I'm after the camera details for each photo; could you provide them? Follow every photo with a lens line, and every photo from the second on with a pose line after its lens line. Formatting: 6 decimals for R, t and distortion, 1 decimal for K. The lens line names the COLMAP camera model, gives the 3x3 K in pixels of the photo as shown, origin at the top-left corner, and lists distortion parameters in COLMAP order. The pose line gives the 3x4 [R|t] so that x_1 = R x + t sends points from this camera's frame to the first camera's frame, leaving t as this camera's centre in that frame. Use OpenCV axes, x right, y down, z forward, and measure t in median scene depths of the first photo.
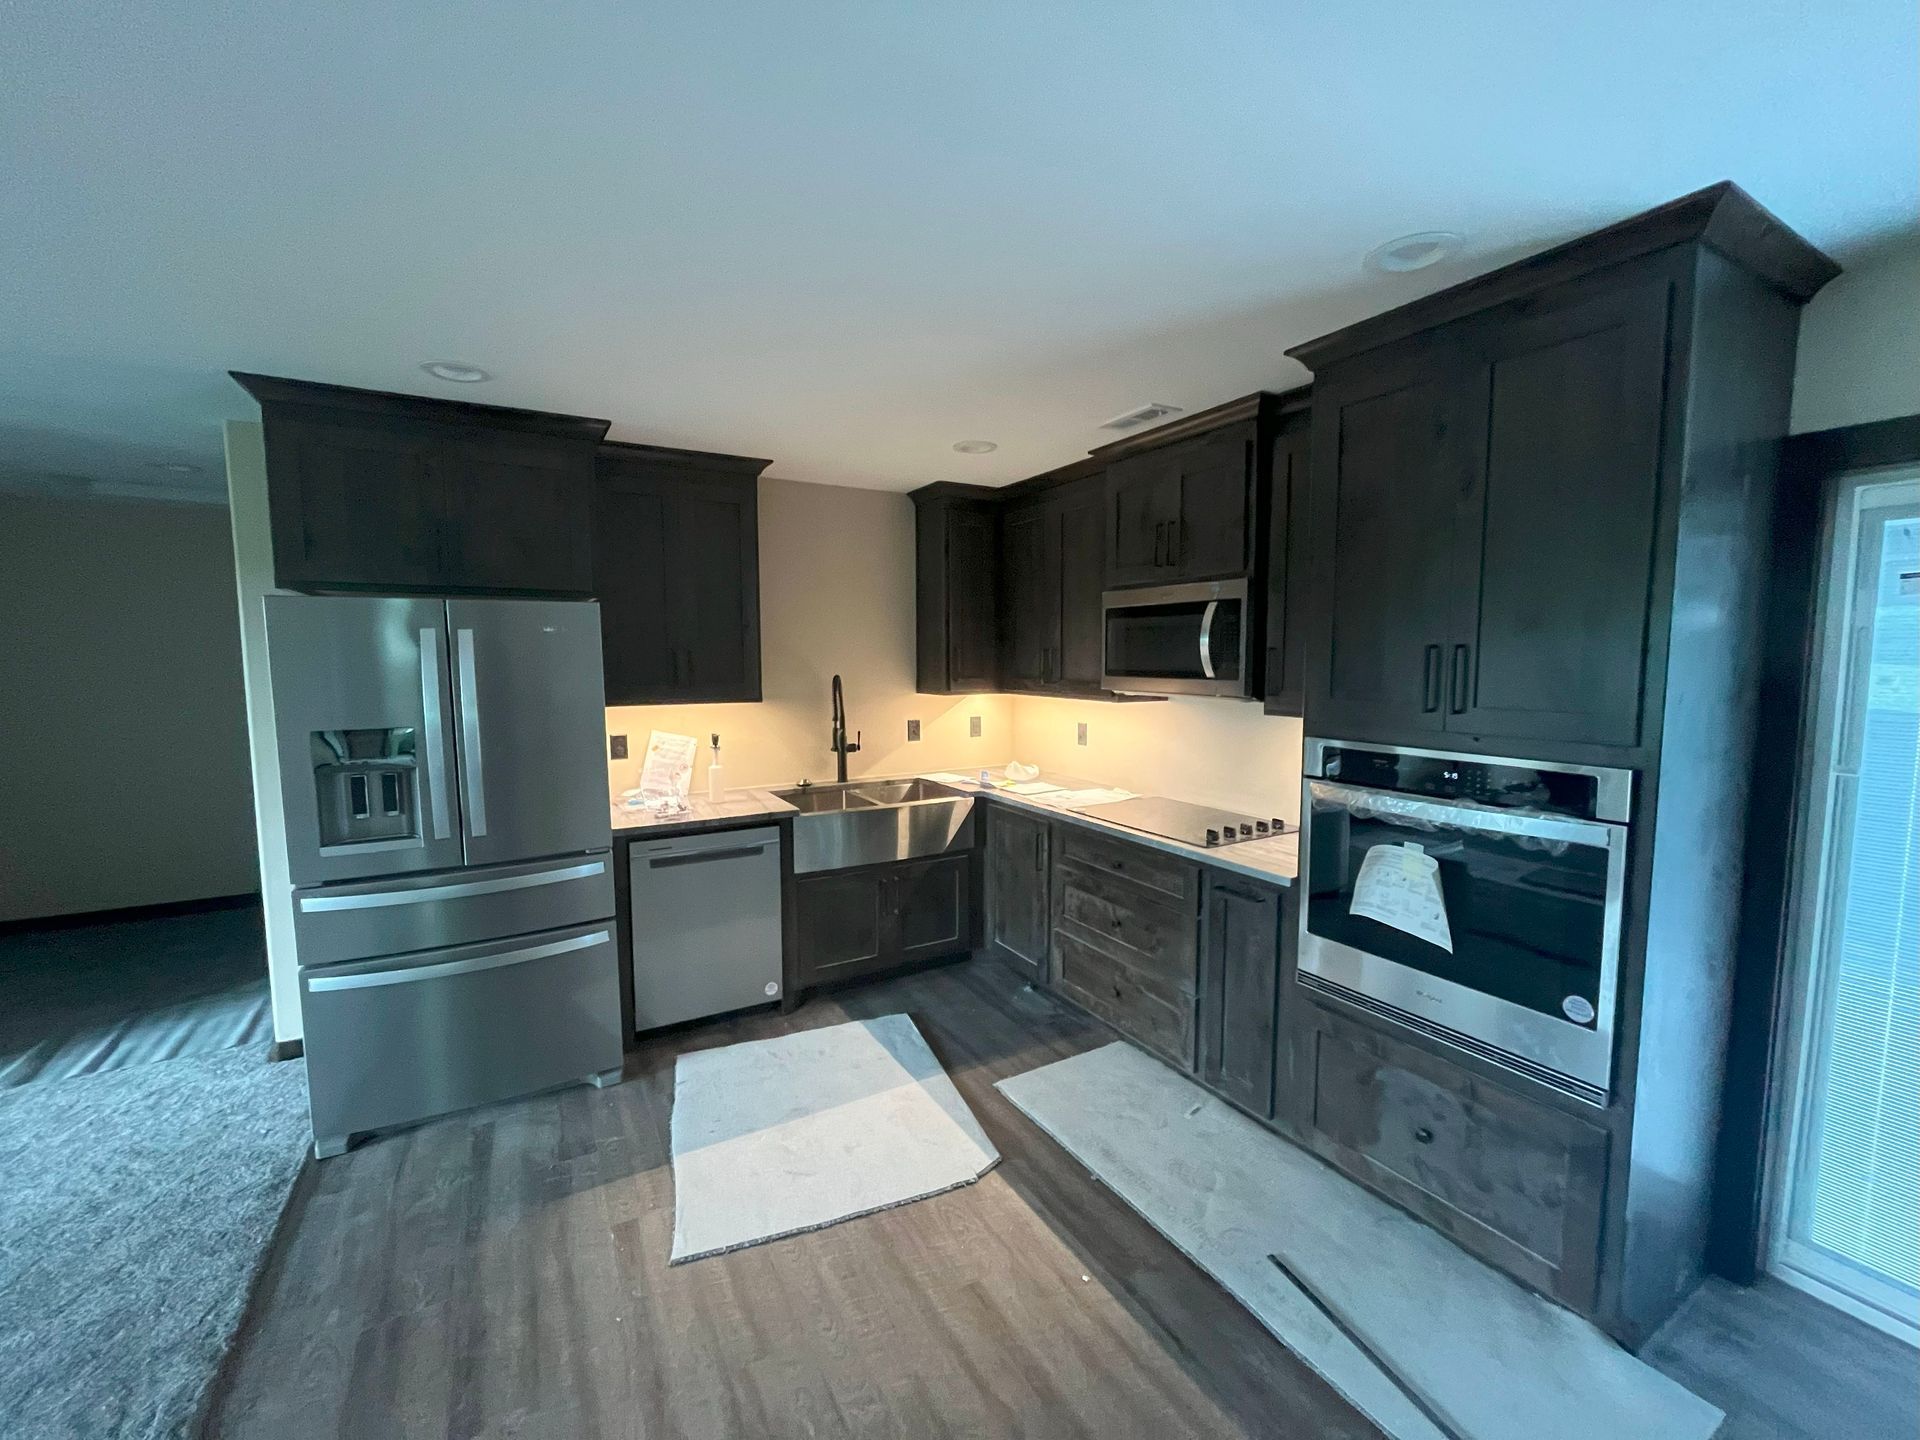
lens RADIAL K [[769.7, 0, 960.0], [0, 769.7, 720.0], [0, 0, 1]] dist [-0.009679, 0.000397]
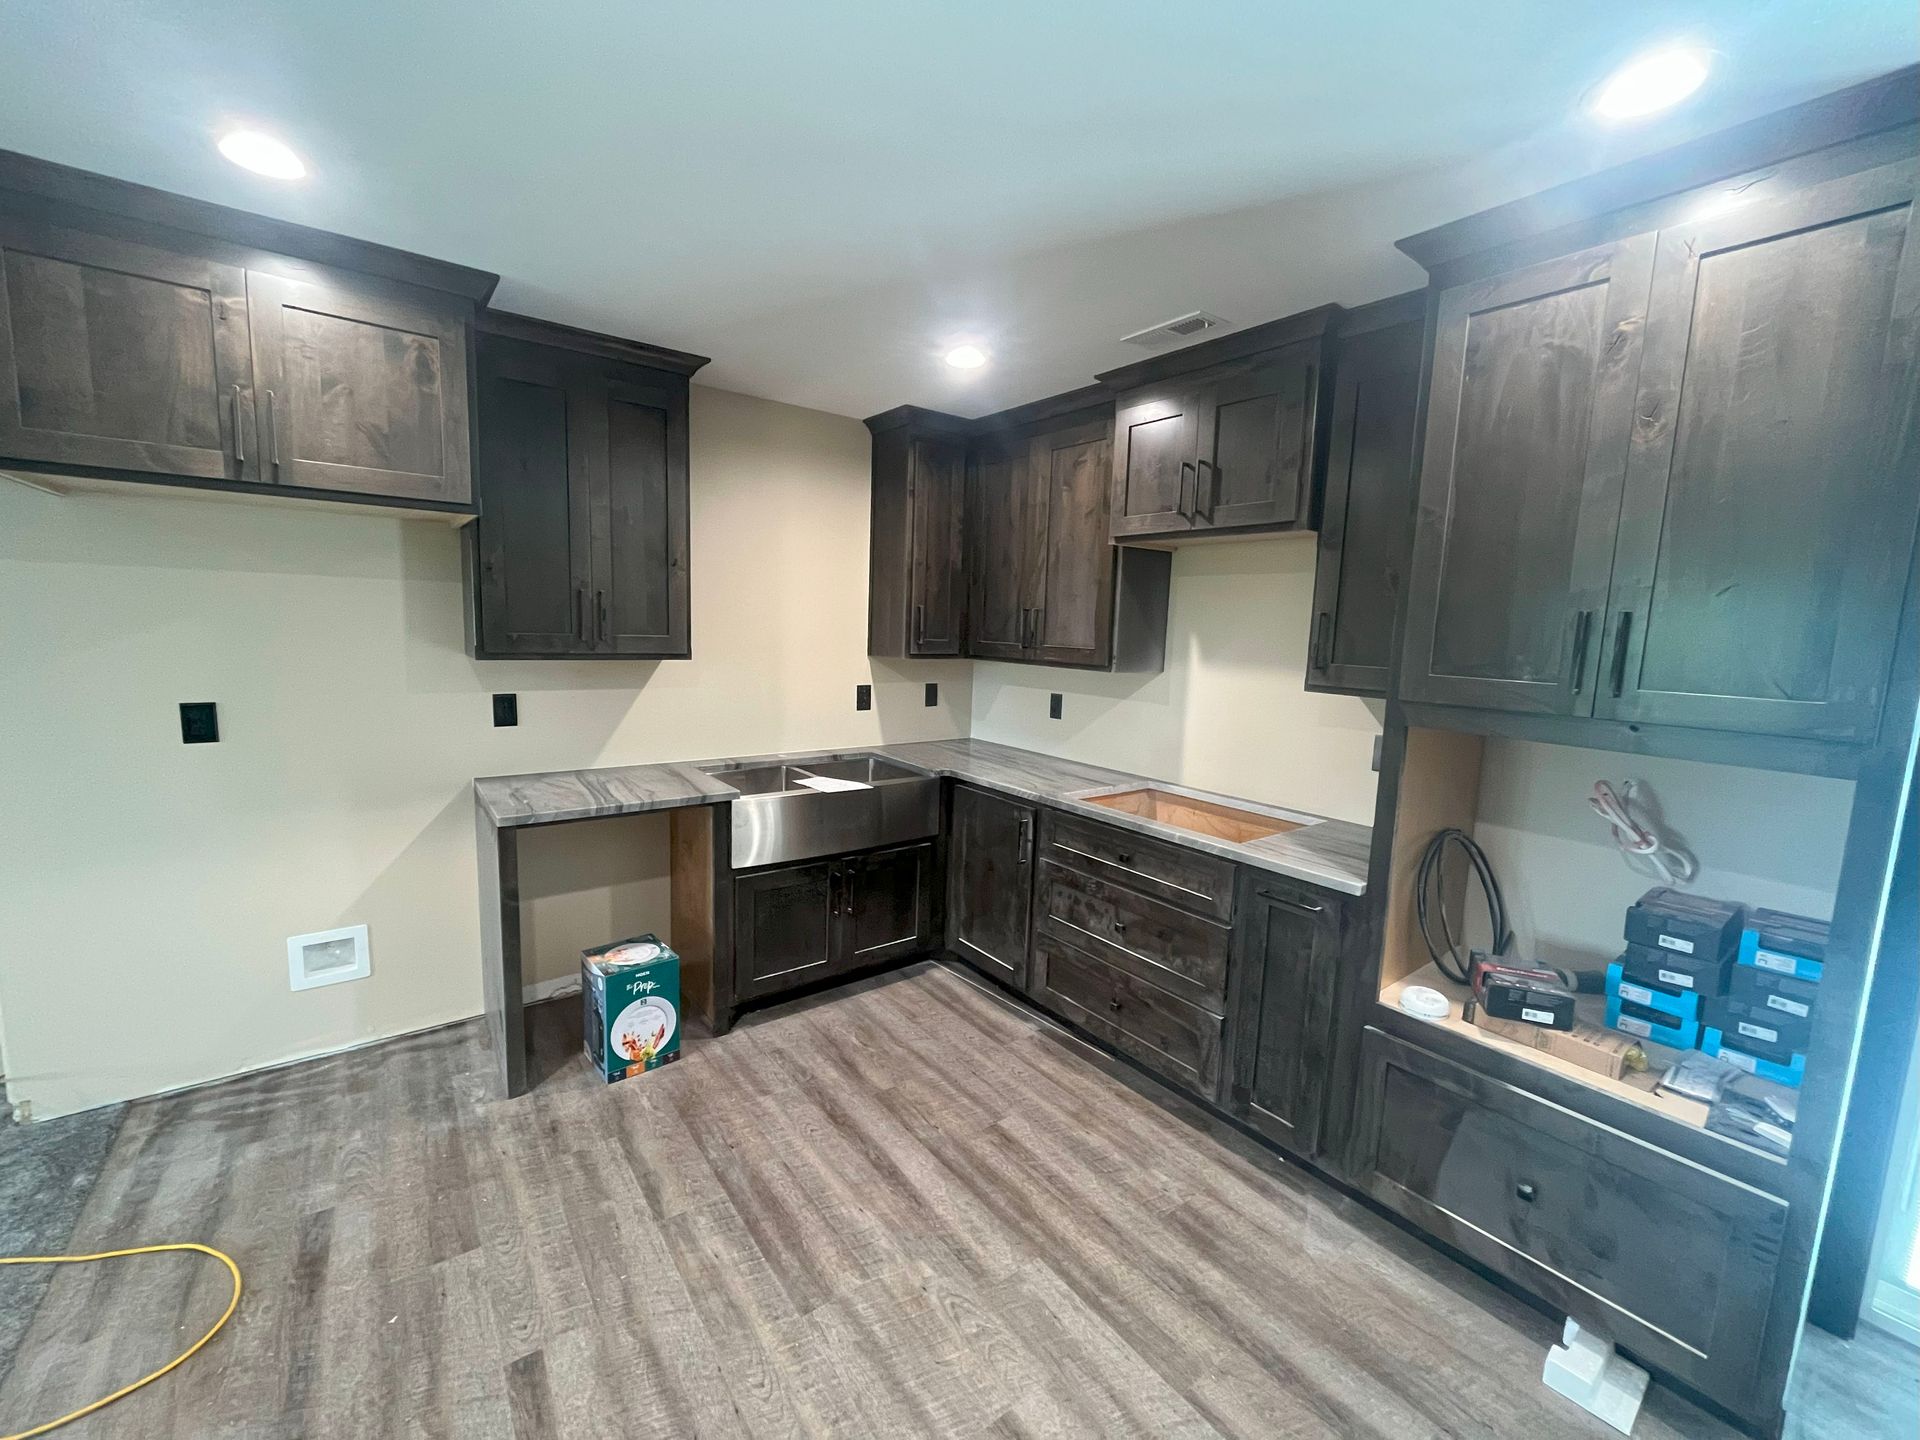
lens RADIAL K [[769.7, 0, 960.0], [0, 769.7, 720.0], [0, 0, 1]] dist [-0.009679, 0.000397]
pose [[0.991167, 0.019239, 0.131214, -0.102122], [-0.024701, 0.998889, 0.040123, 0.000417], [-0.130296, -0.043010, 0.990542, 0.191312]]
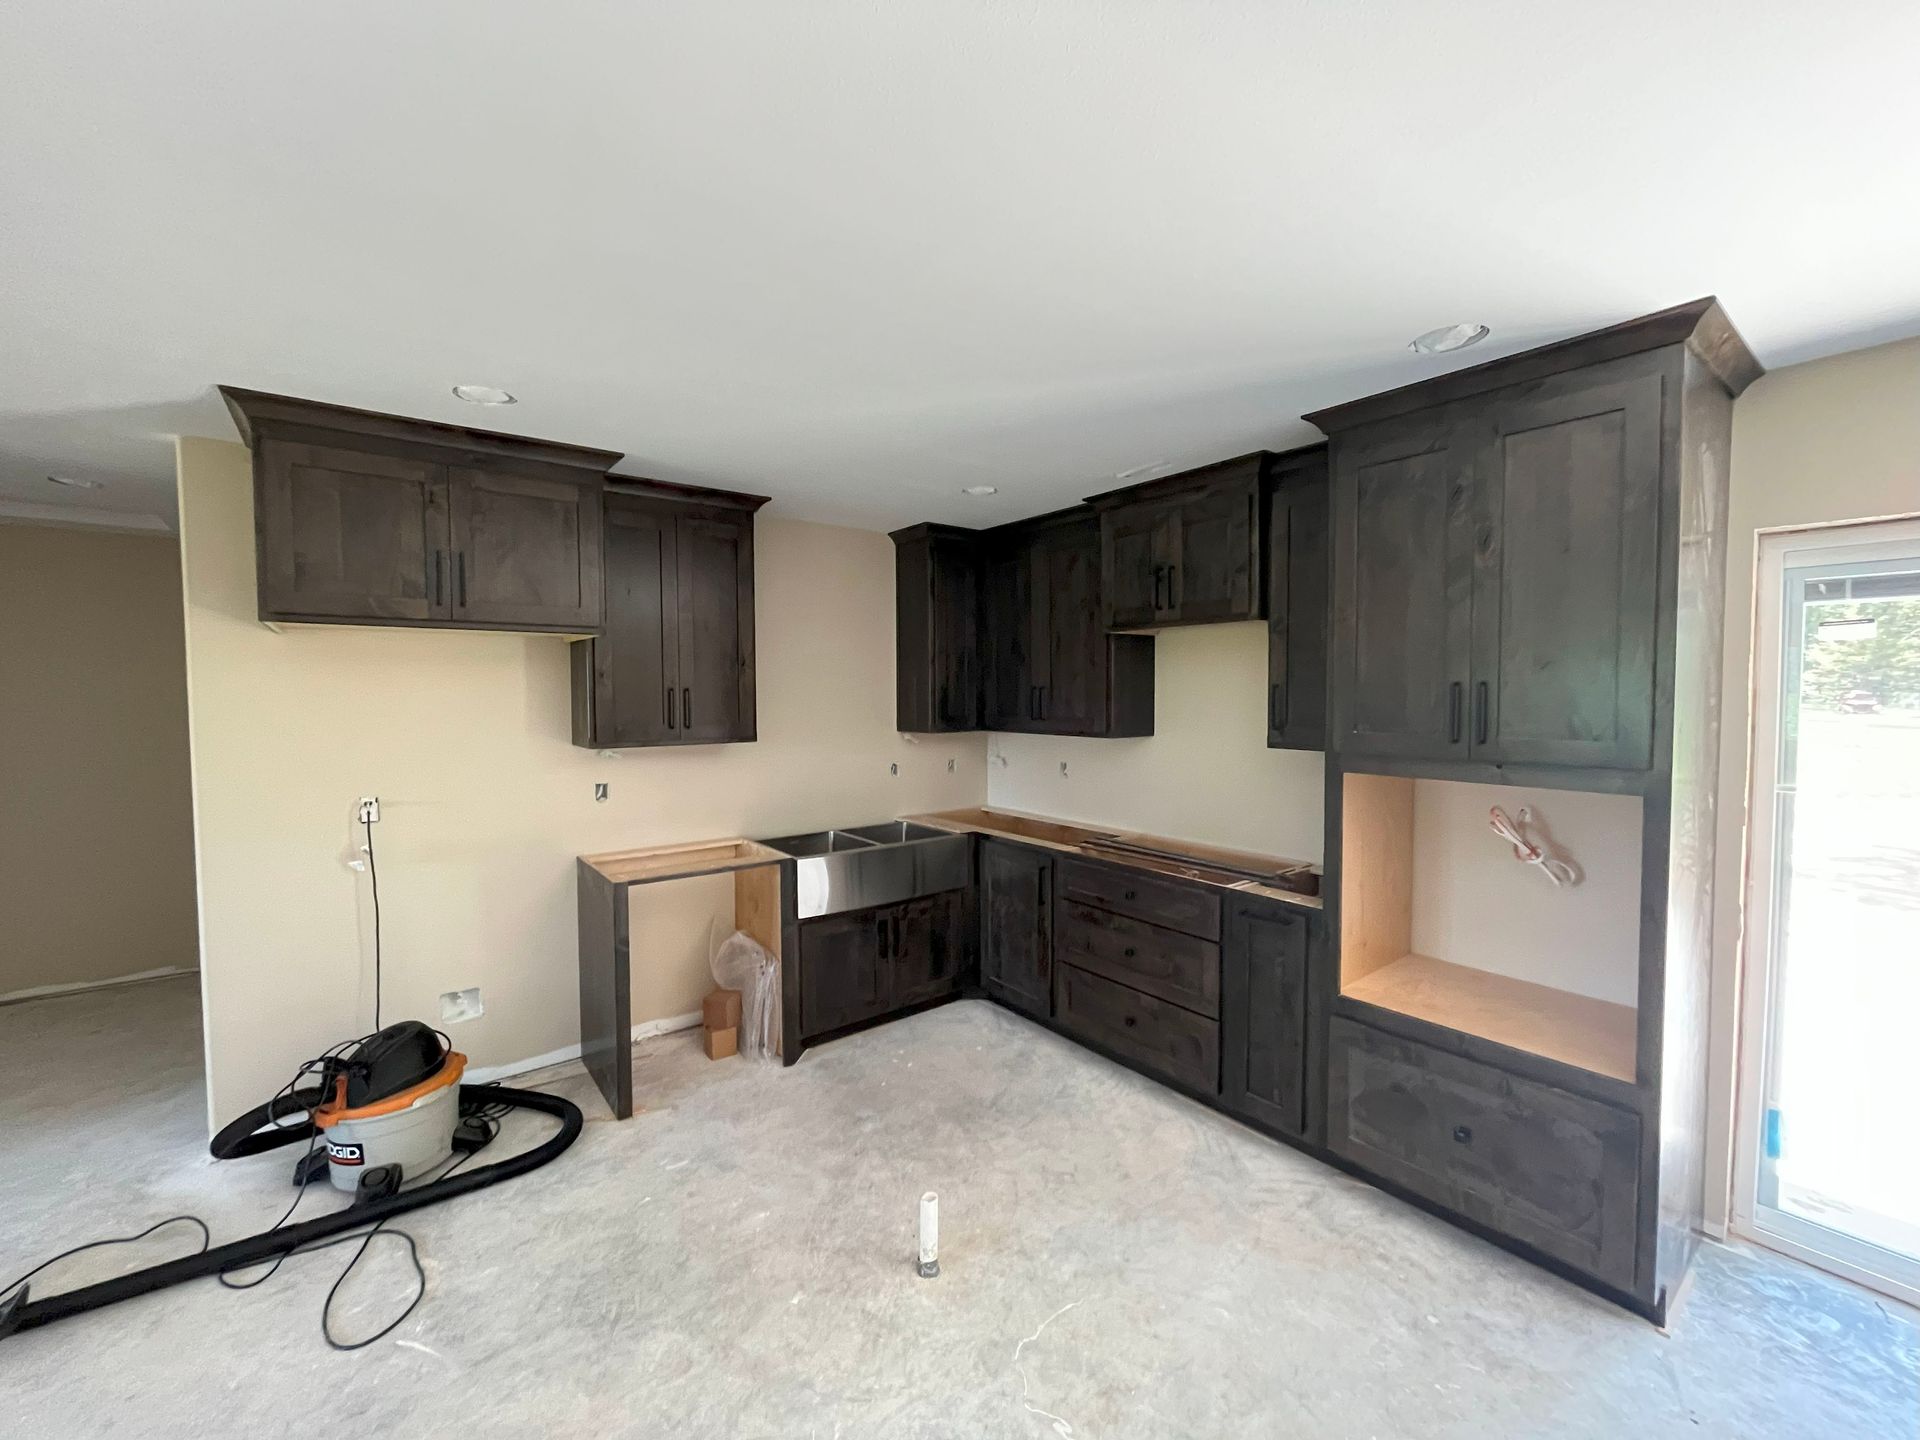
lens RADIAL K [[769.7, 0, 960.0], [0, 769.7, 720.0], [0, 0, 1]] dist [-0.009679, 0.000397]
pose [[0.990916, -0.009658, 0.134135, -0.169004], [0.016244, 0.998711, -0.048091, -0.000577], [-0.133498, 0.049833, 0.989795, 0.001104]]
